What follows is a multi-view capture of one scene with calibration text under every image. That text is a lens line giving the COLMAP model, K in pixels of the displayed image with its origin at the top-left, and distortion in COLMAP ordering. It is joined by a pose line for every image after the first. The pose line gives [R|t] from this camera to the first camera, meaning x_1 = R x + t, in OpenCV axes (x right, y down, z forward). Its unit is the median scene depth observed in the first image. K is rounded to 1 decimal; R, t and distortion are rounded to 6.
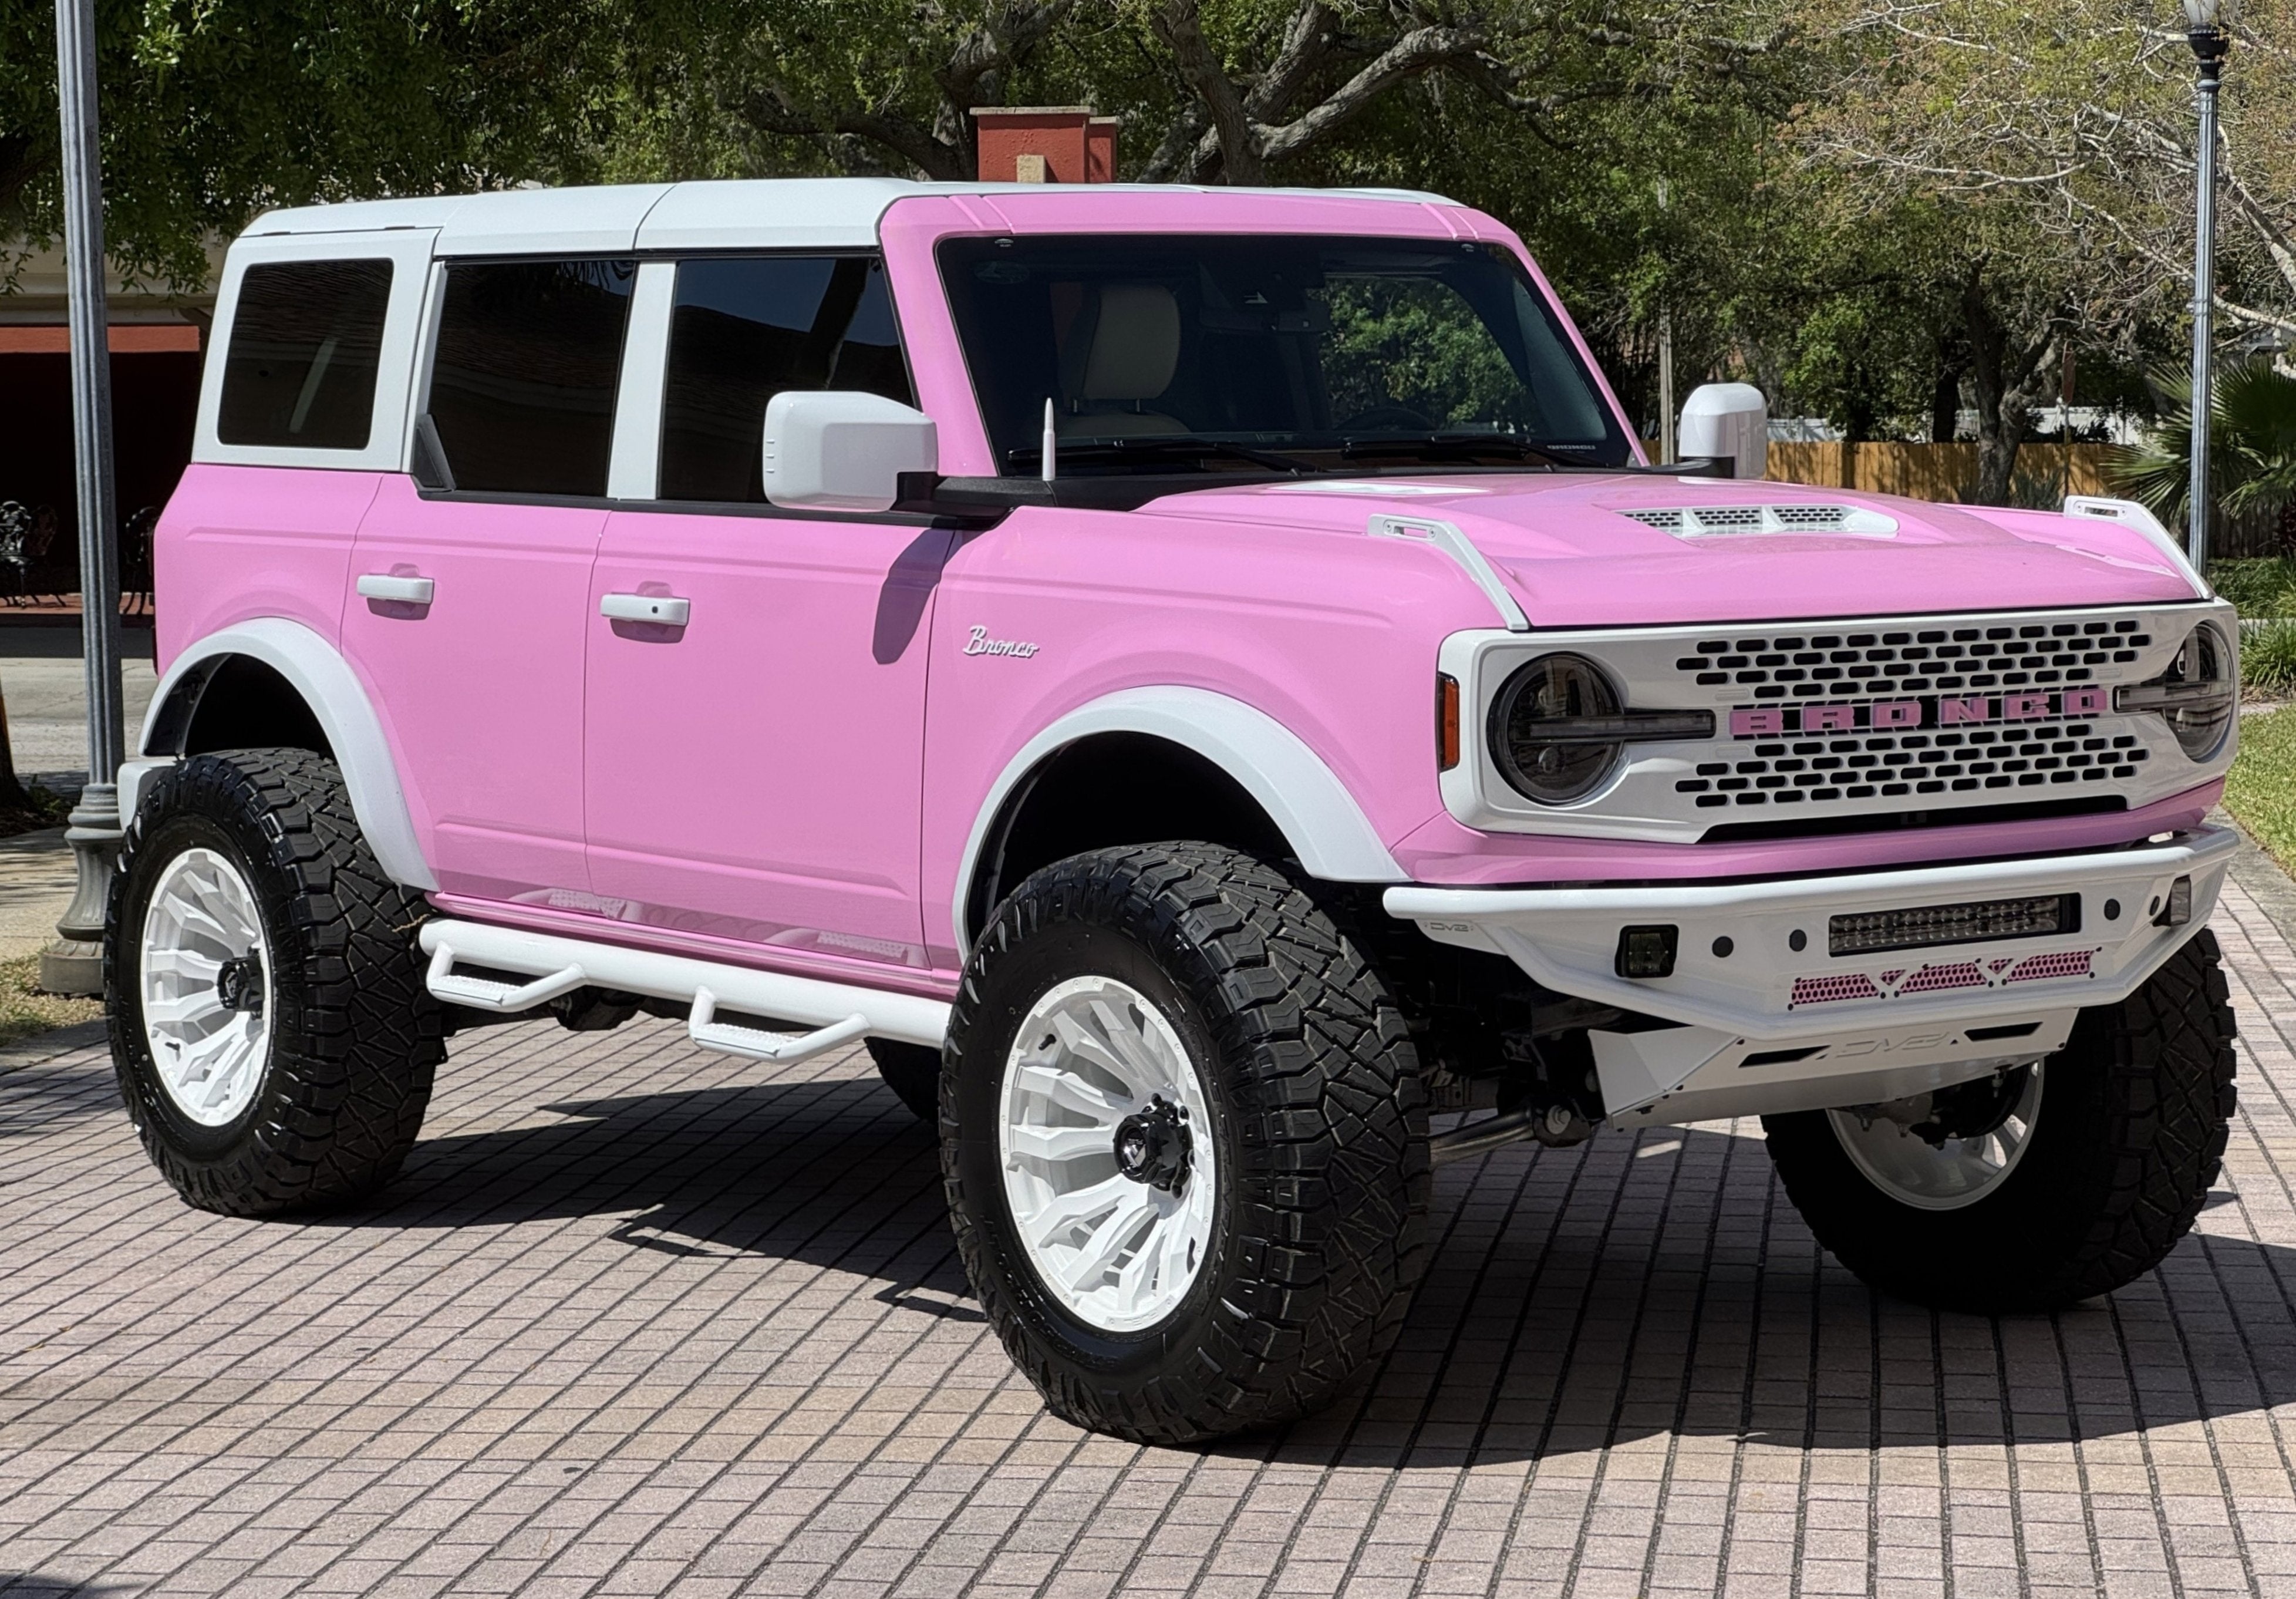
lens RADIAL K [[5420.5, 0, 1135.4], [0, 5420.5, 783.5], [0, 0, 1]] dist [0.219925, 0.000000]
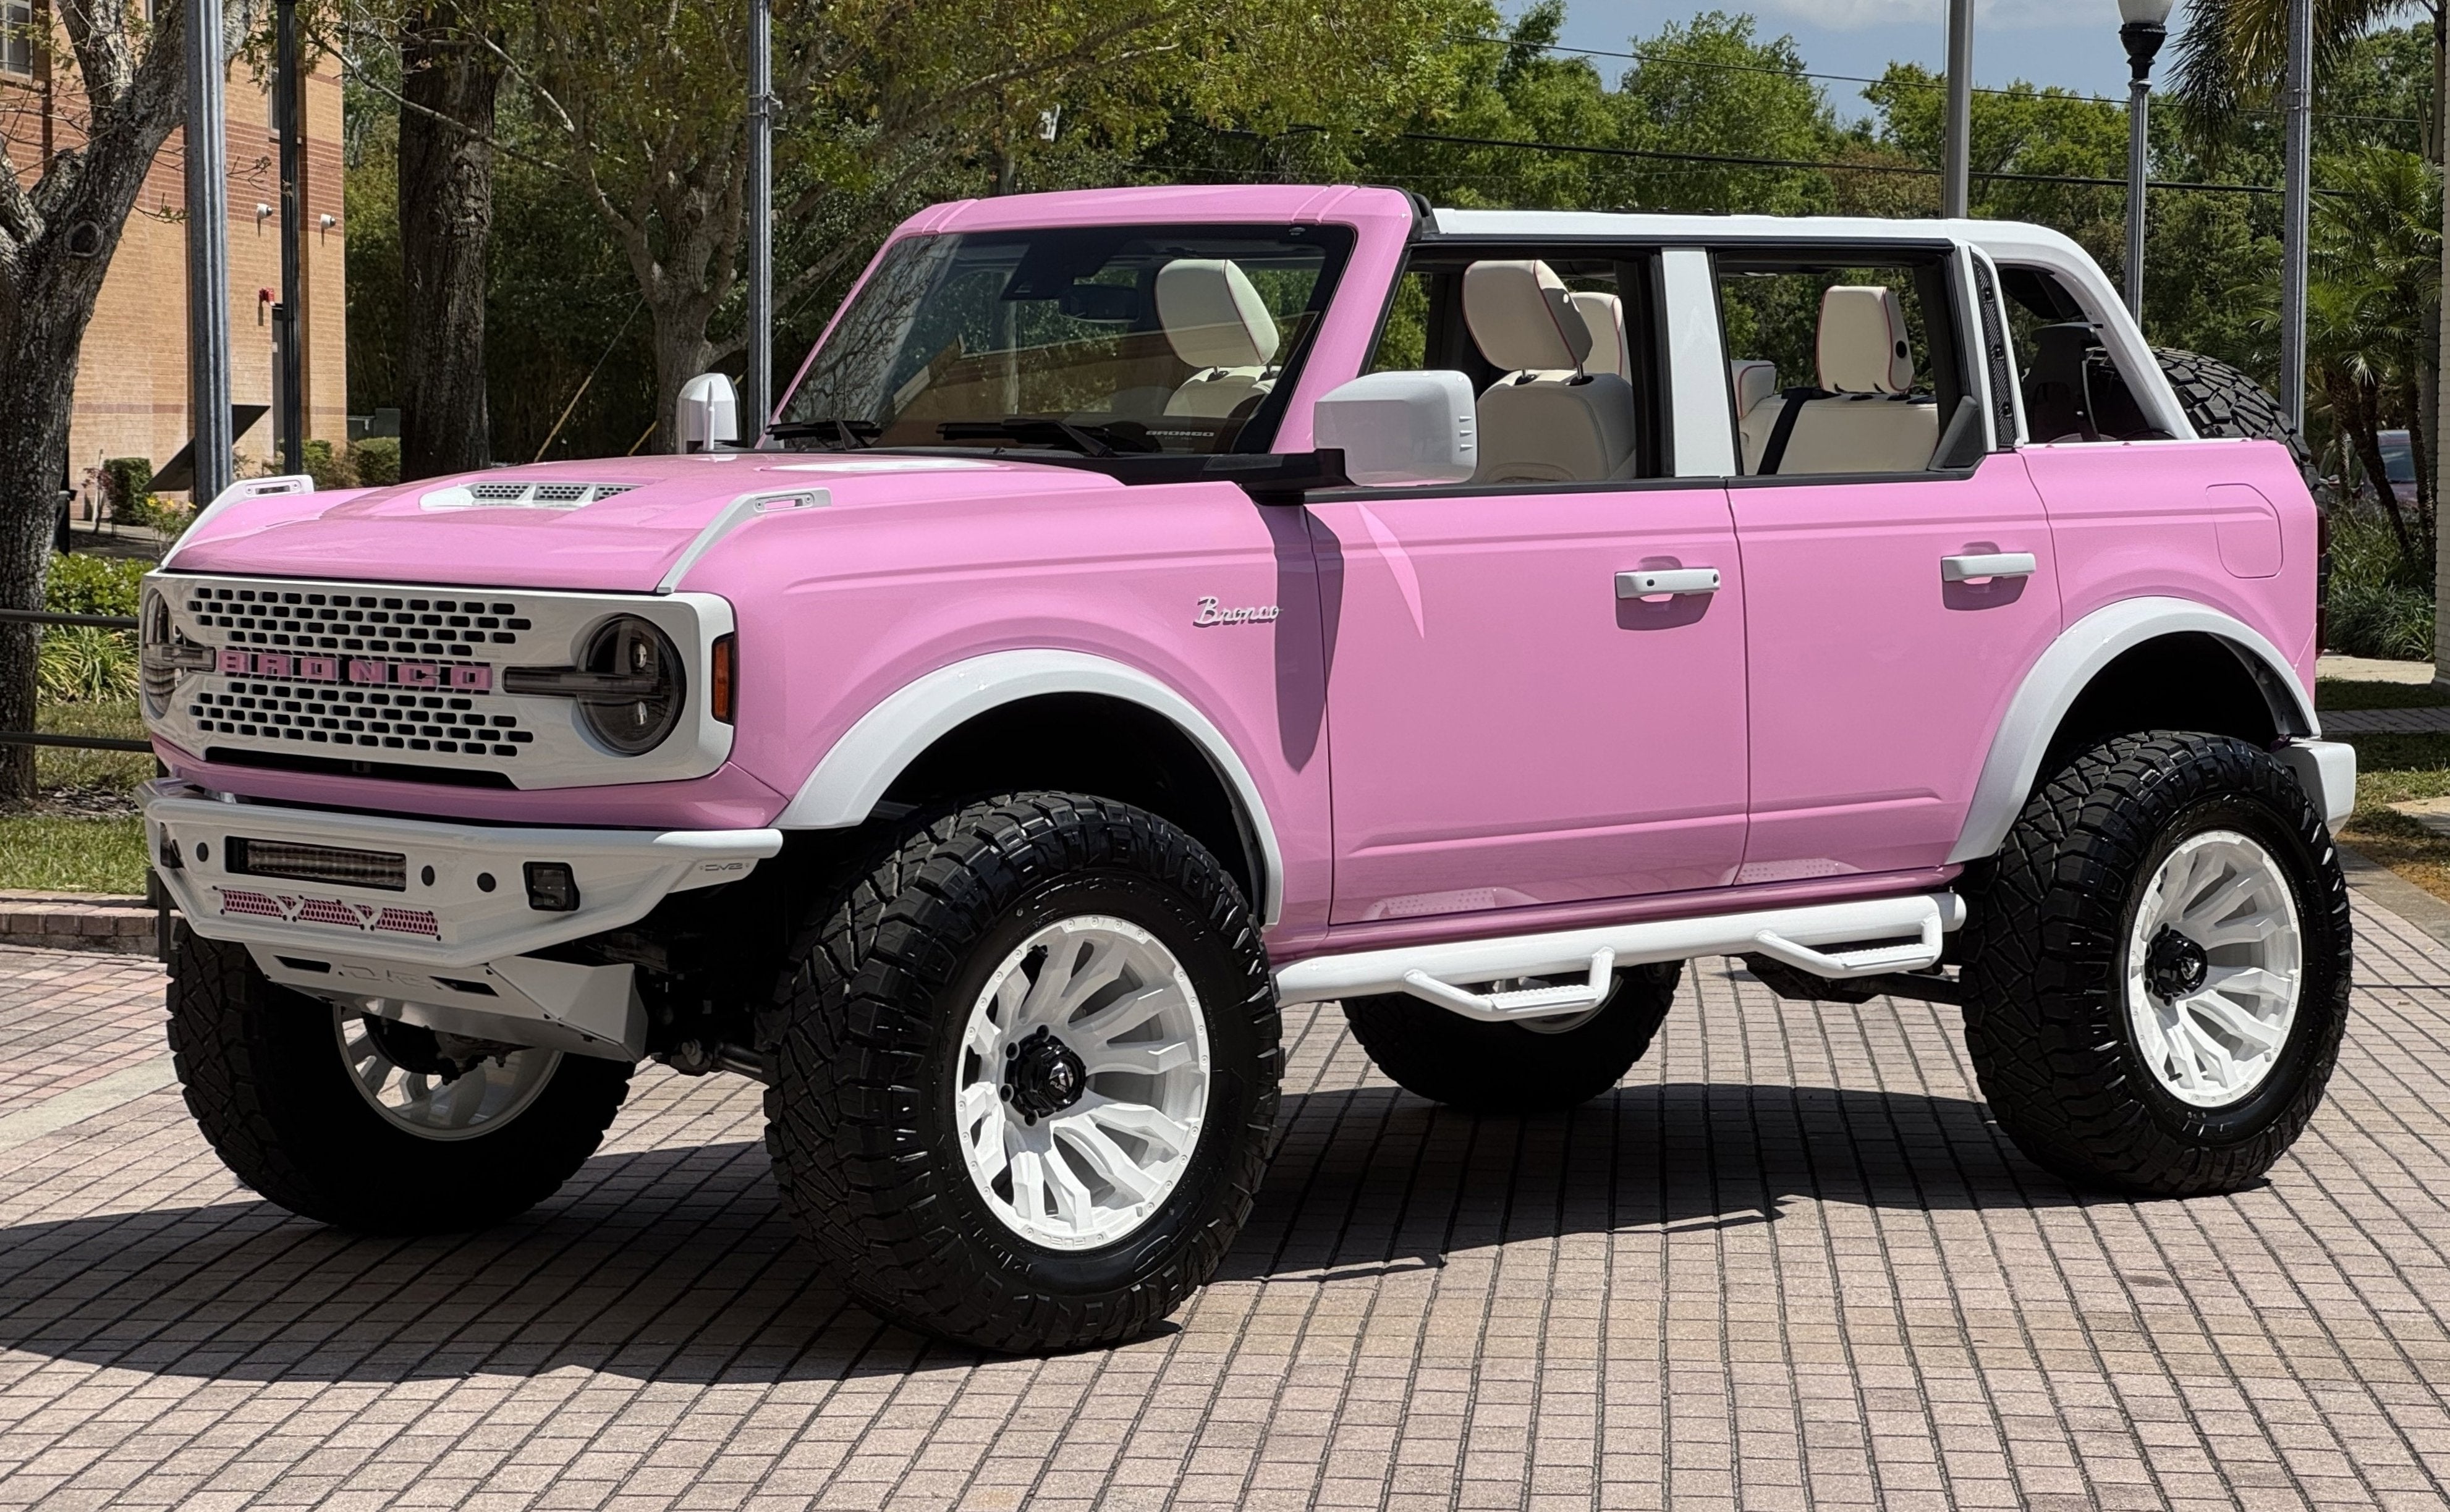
lens RADIAL K [[5310.1, 0, 1205.2], [0, 5310.1, 750.9], [0, 0, 1]] dist [0.185821, 0.000000]
pose [[0.095220, 0.072584, -0.992806, 1.196325], [-0.075446, 0.994996, 0.065508, -0.078130], [0.992593, 0.068666, 0.100220, 1.039857]]
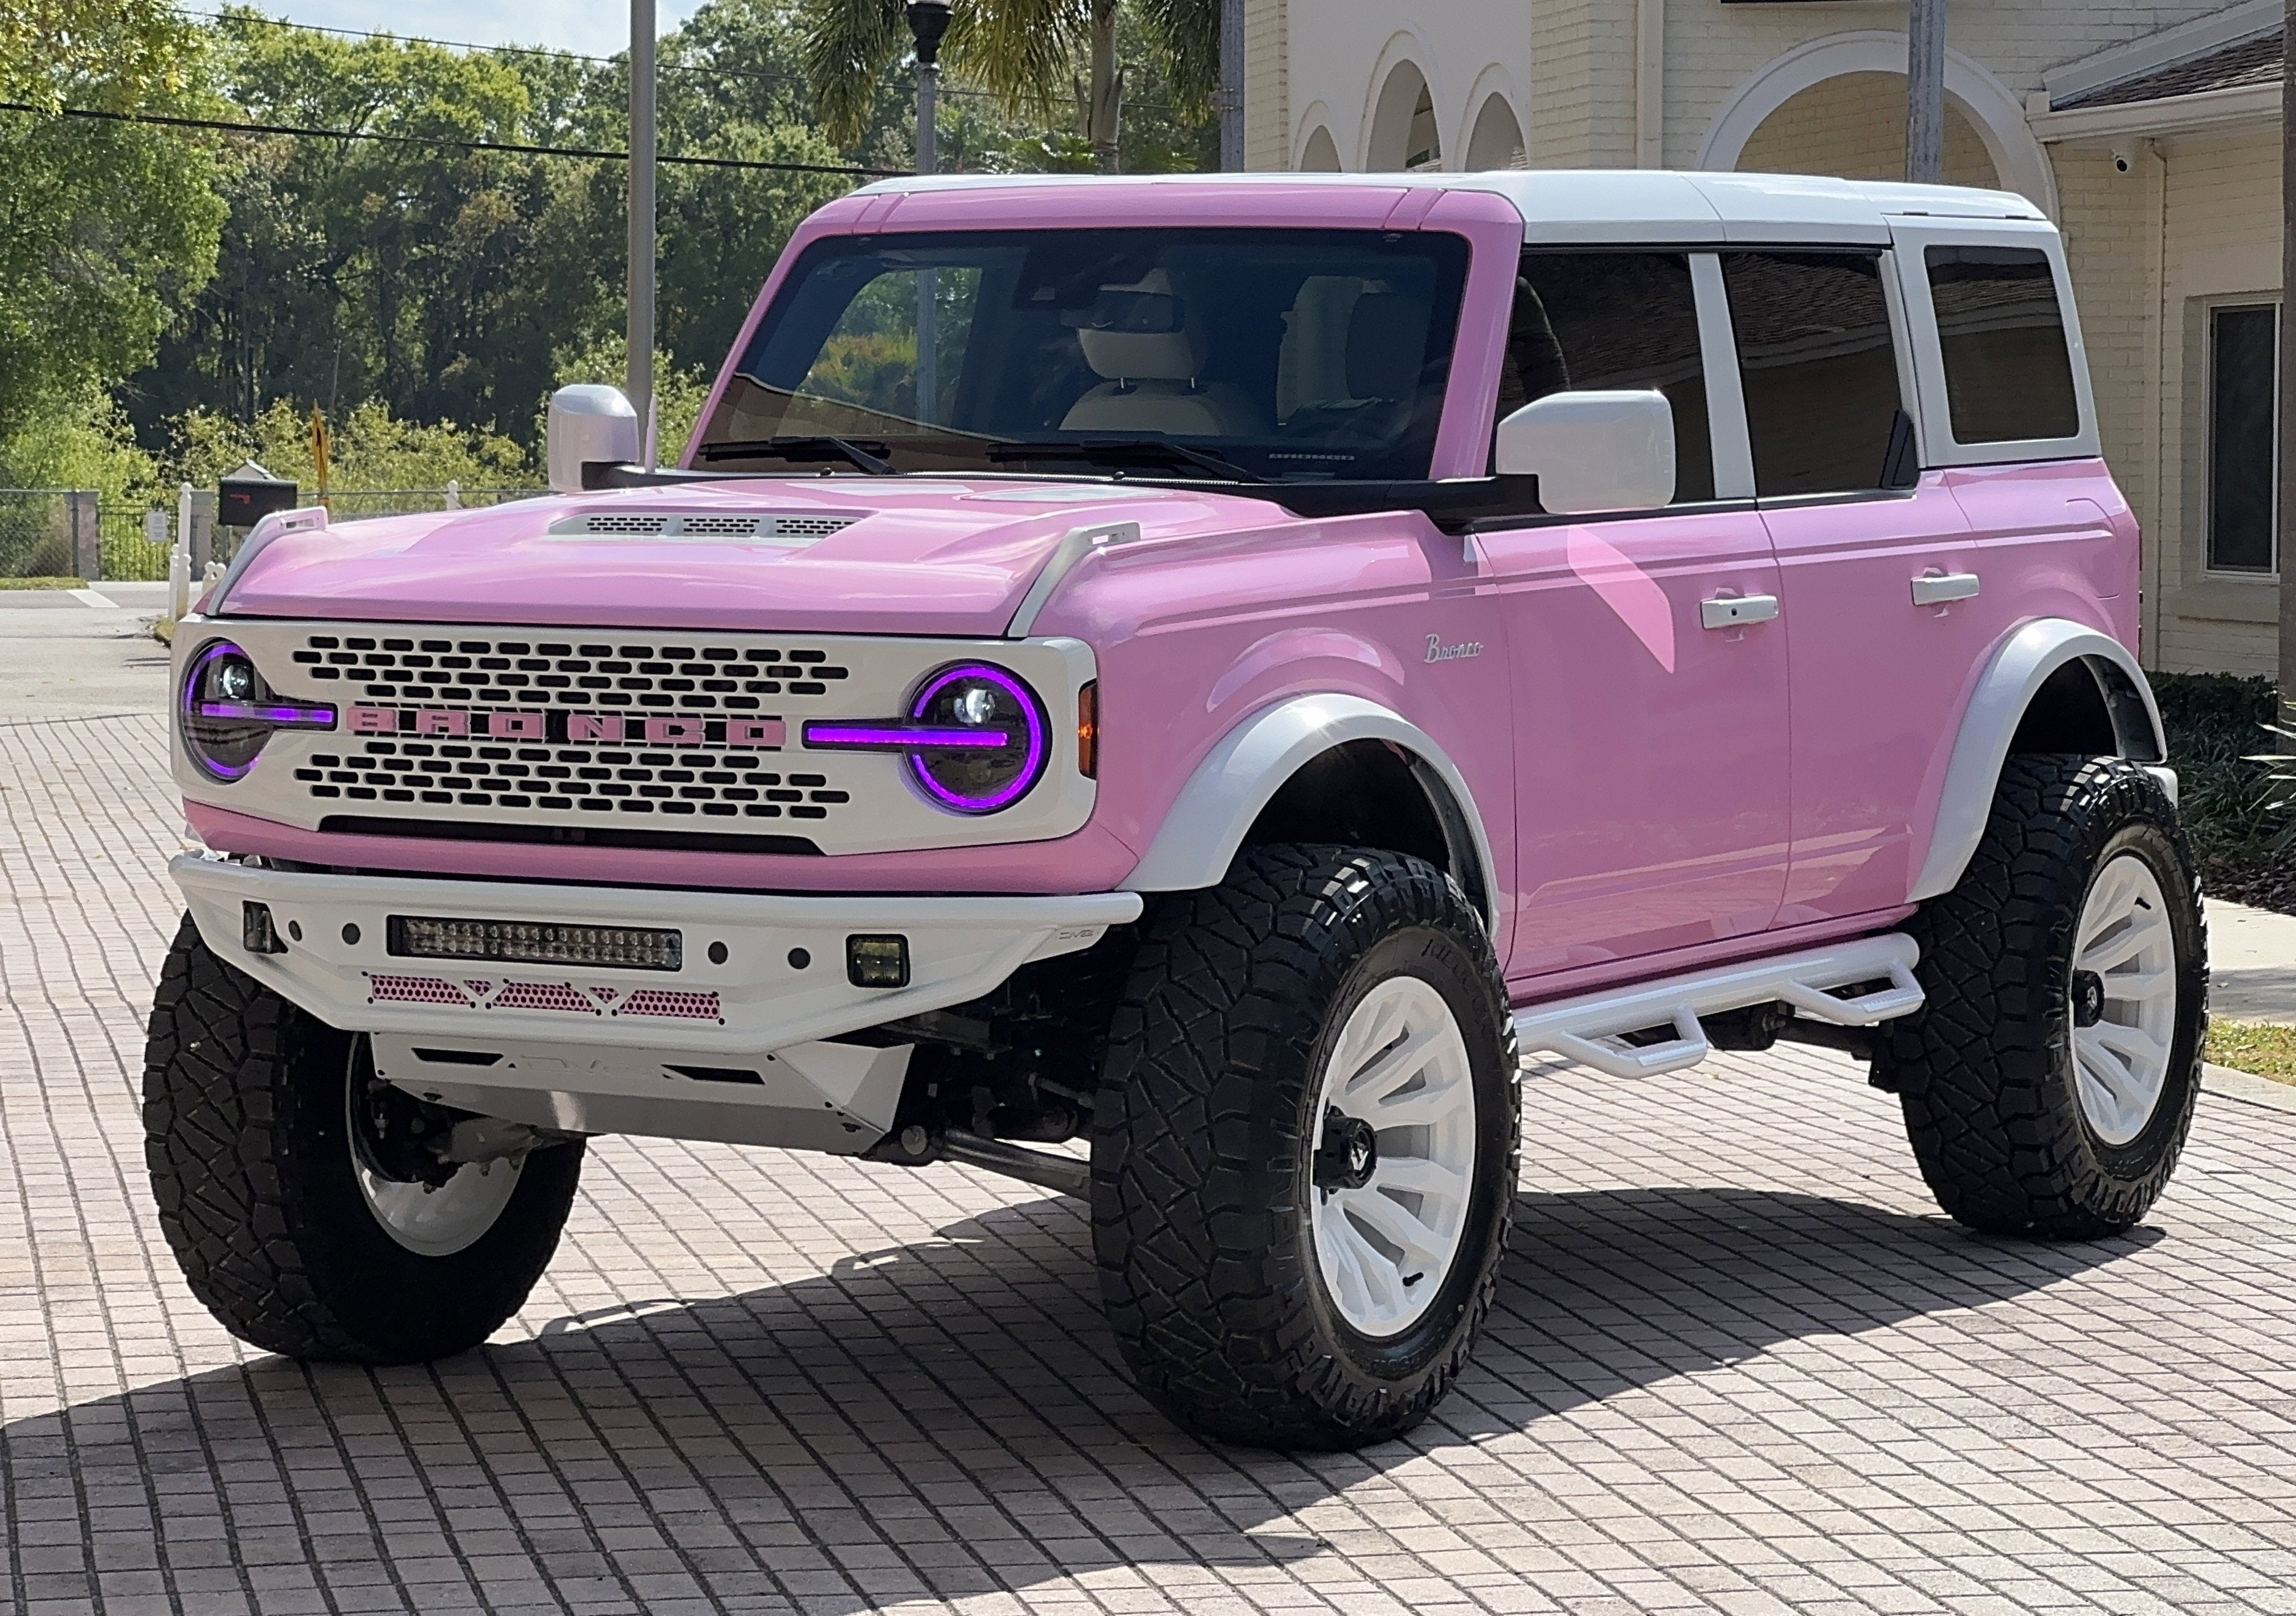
lens RADIAL K [[6324.3, 0, 1124.8], [0, 6324.3, 788.4], [0, 0, 1]] dist [0.078452, 0.000000]
pose [[0.385515, 0.069145, -0.920107, 1.204607], [-0.073229, 0.996336, 0.044191, -0.058356], [0.919791, 0.050343, 0.389166, 0.635931]]
